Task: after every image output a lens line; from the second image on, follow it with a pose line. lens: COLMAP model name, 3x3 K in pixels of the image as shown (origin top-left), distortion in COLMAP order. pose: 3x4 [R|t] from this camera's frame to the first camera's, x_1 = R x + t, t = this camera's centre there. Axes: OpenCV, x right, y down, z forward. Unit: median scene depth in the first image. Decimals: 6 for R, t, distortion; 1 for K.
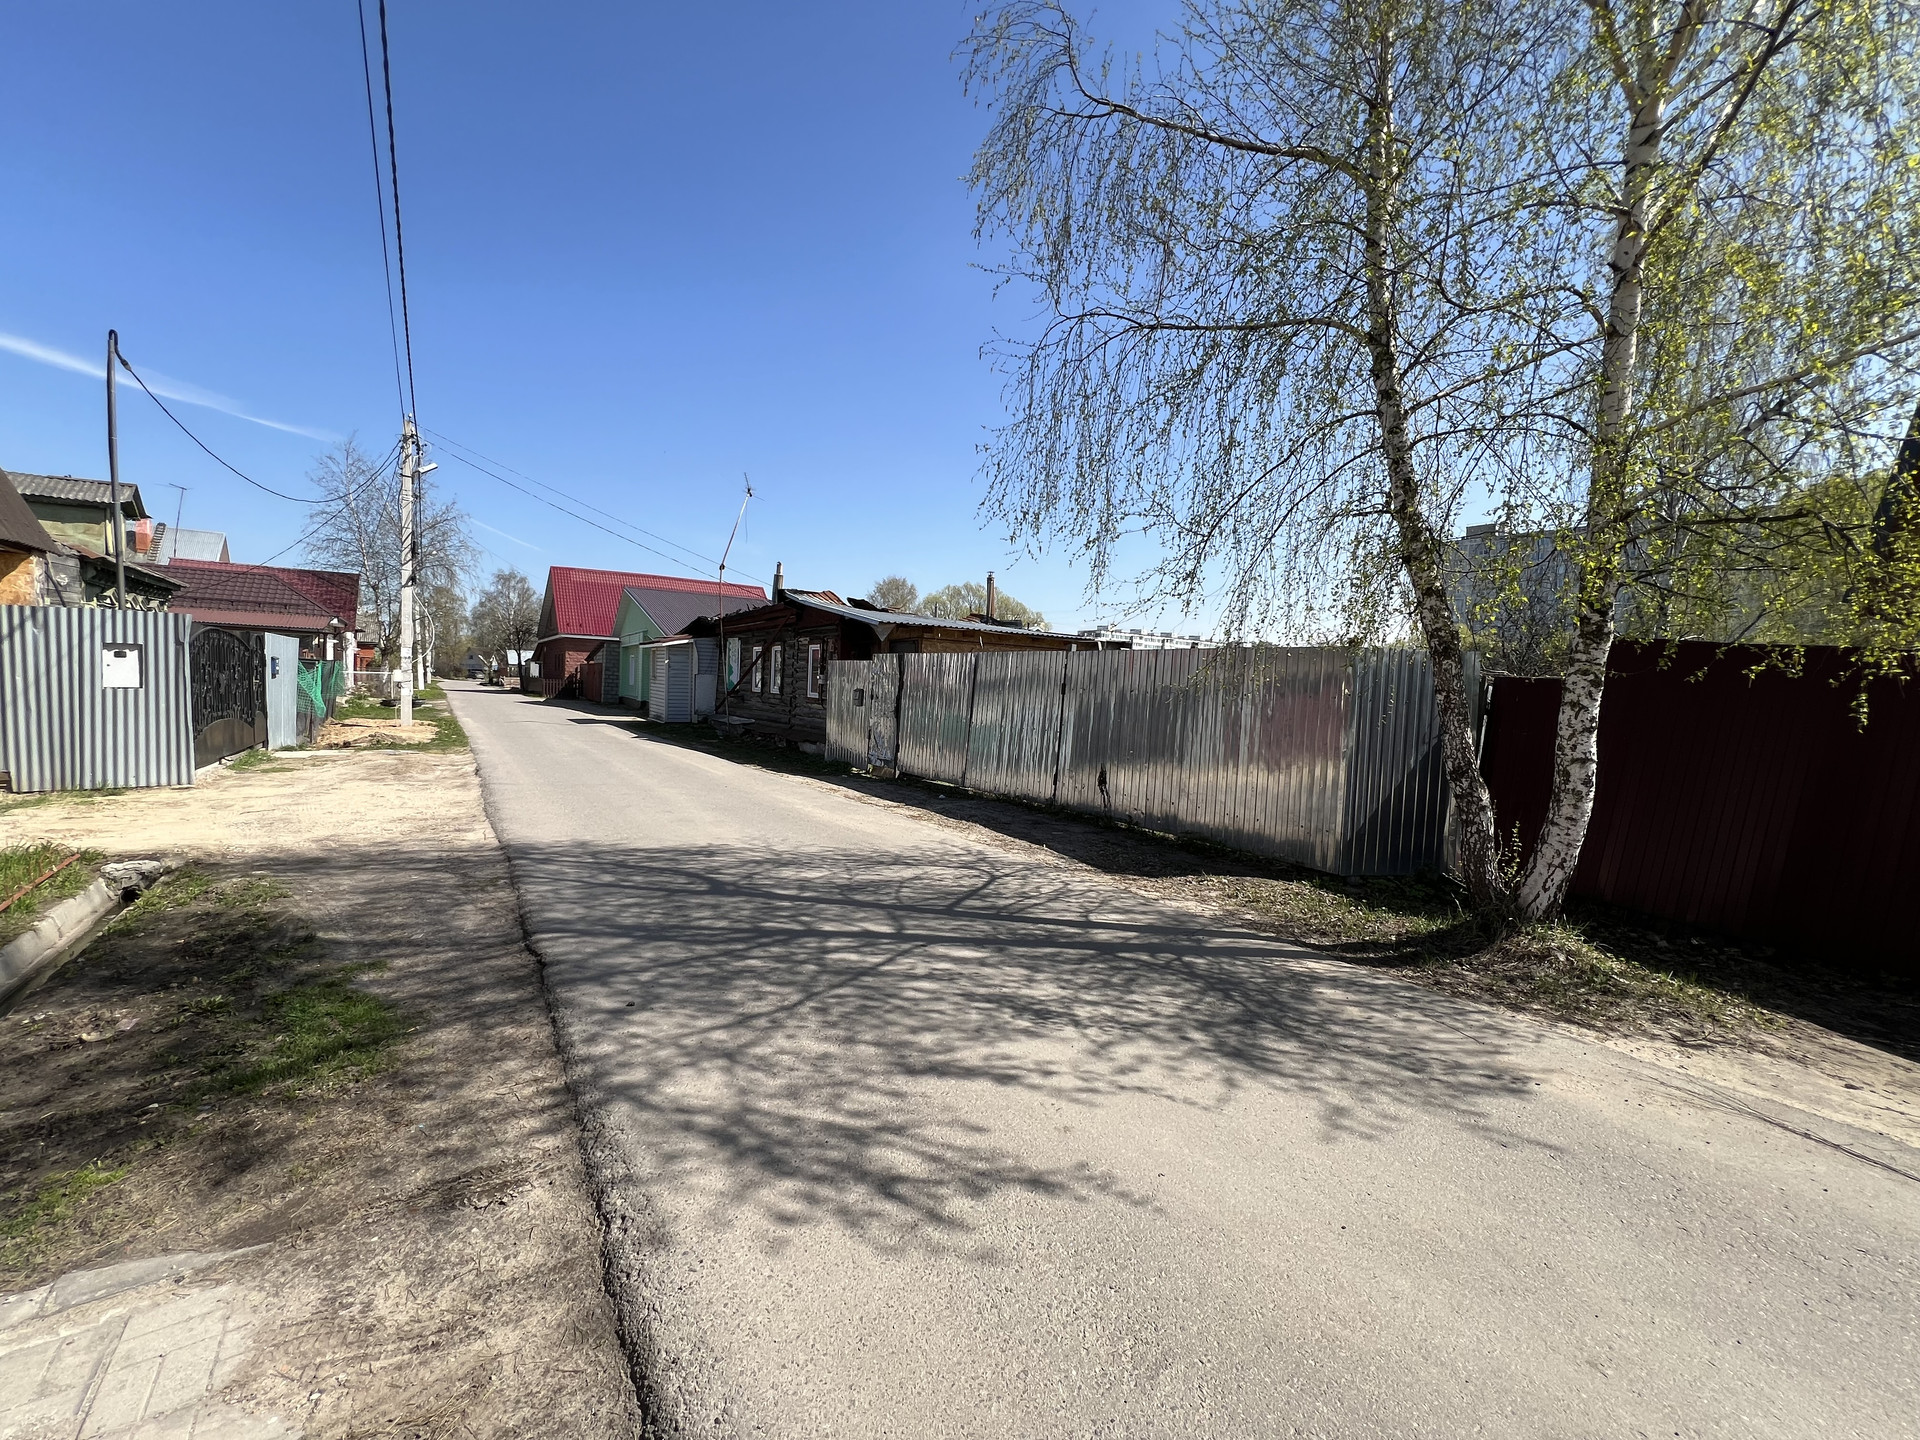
lens RADIAL K [[771.0, 0, 960.0], [0, 771.0, 720.0], [0, 0, 1]] dist [0.002178, 0.000142]
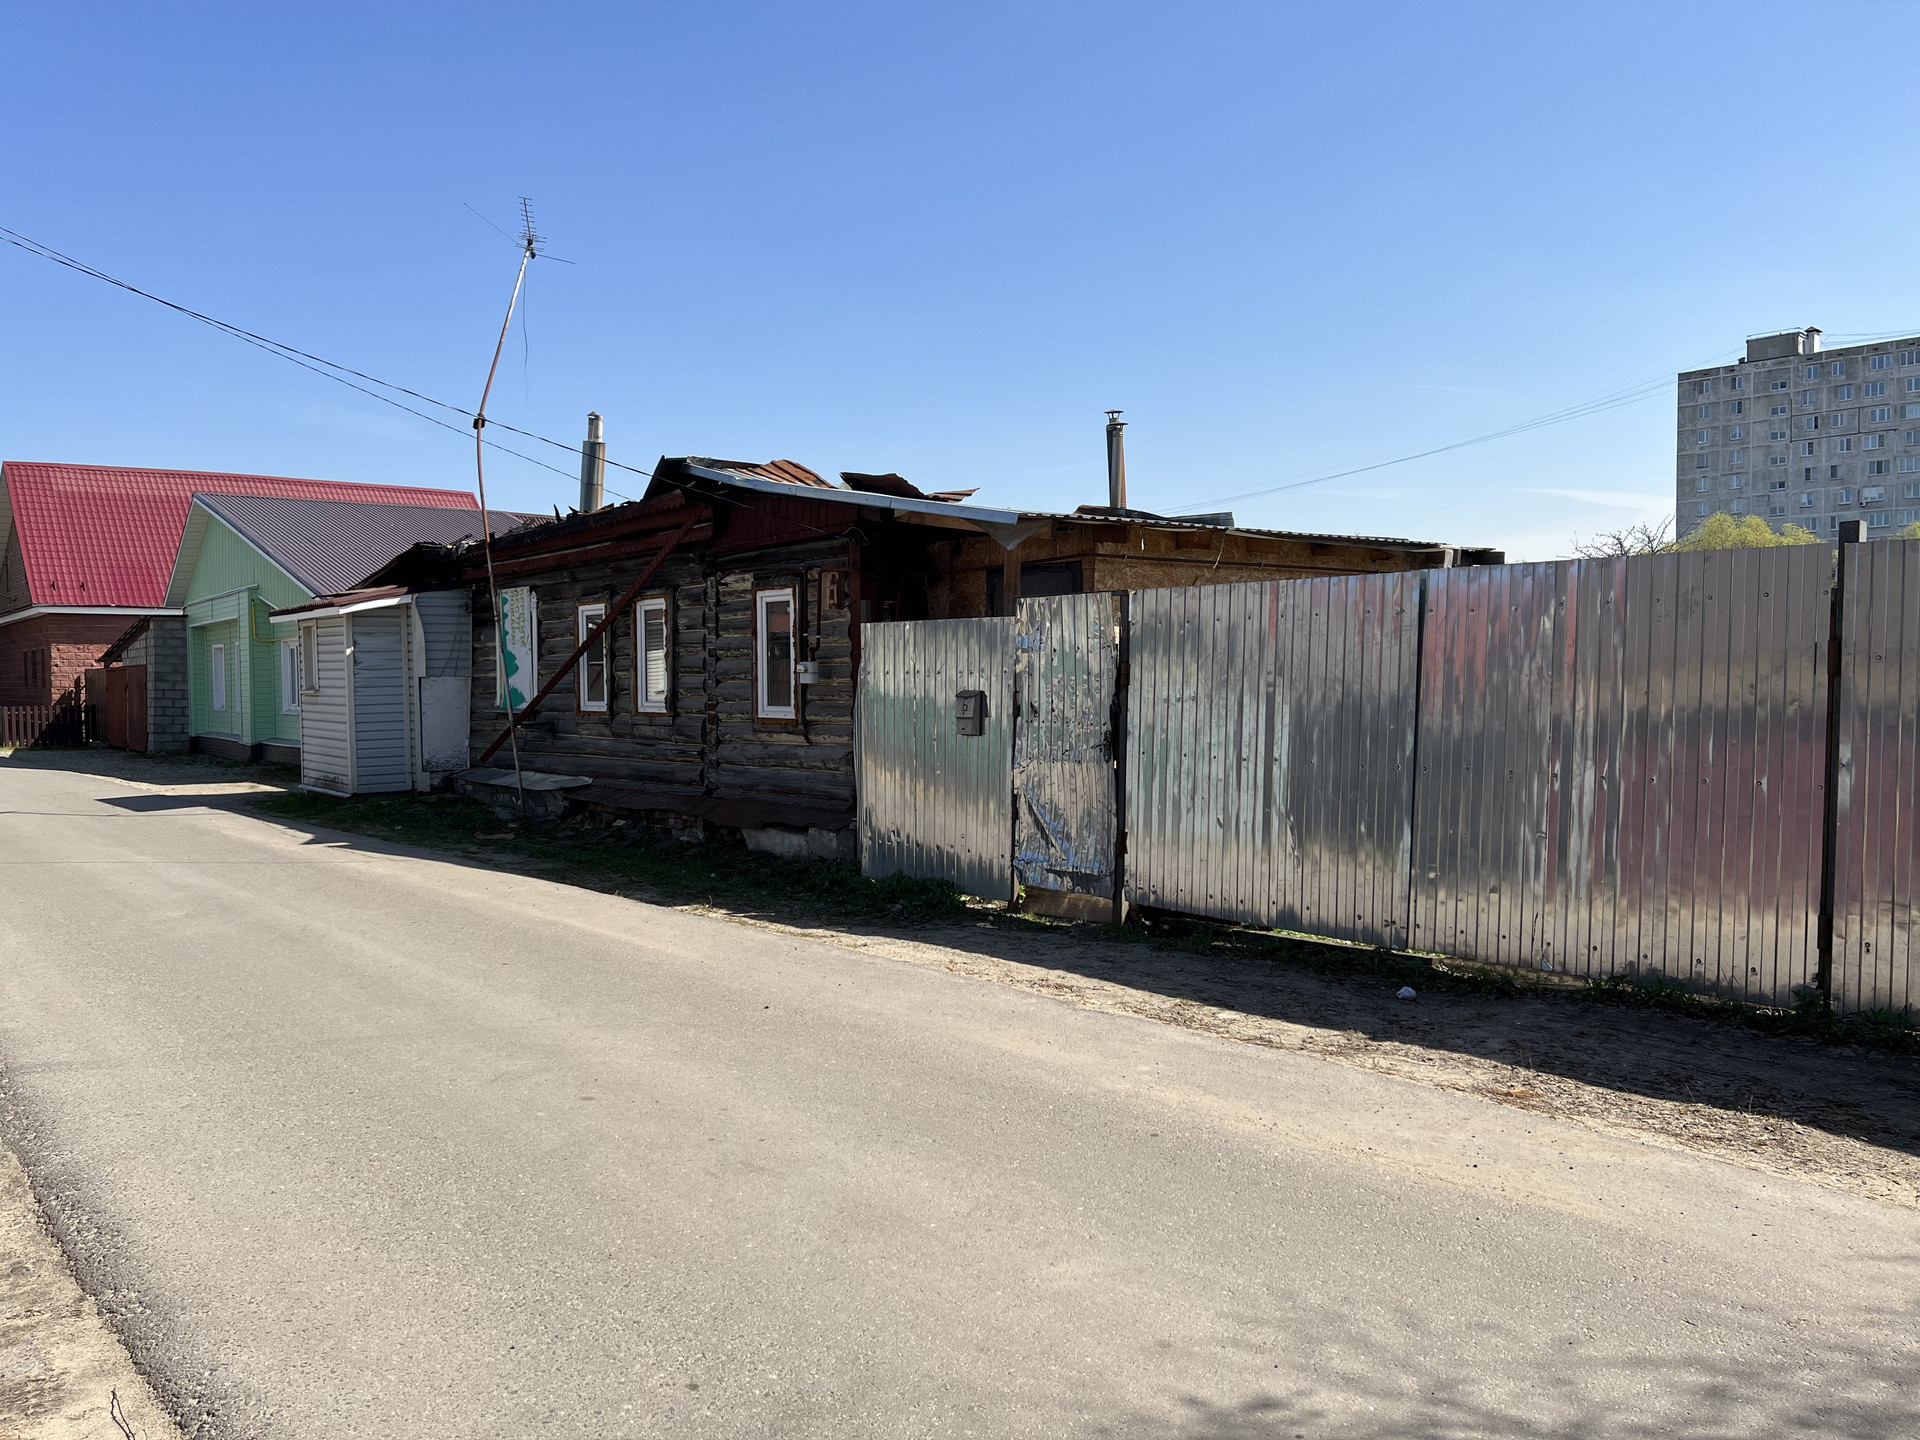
lens RADIAL K [[1338.1, 0, 960.0], [0, 1338.1, 720.0], [0, 0, 1]] dist [0.004105, -0.001673]
pose [[0.987977, -0.061786, 0.141716, -0.178004], [0.062297, 0.998057, 0.000835, -0.020929], [-0.141493, 0.008004, 0.989907, 0.257797]]
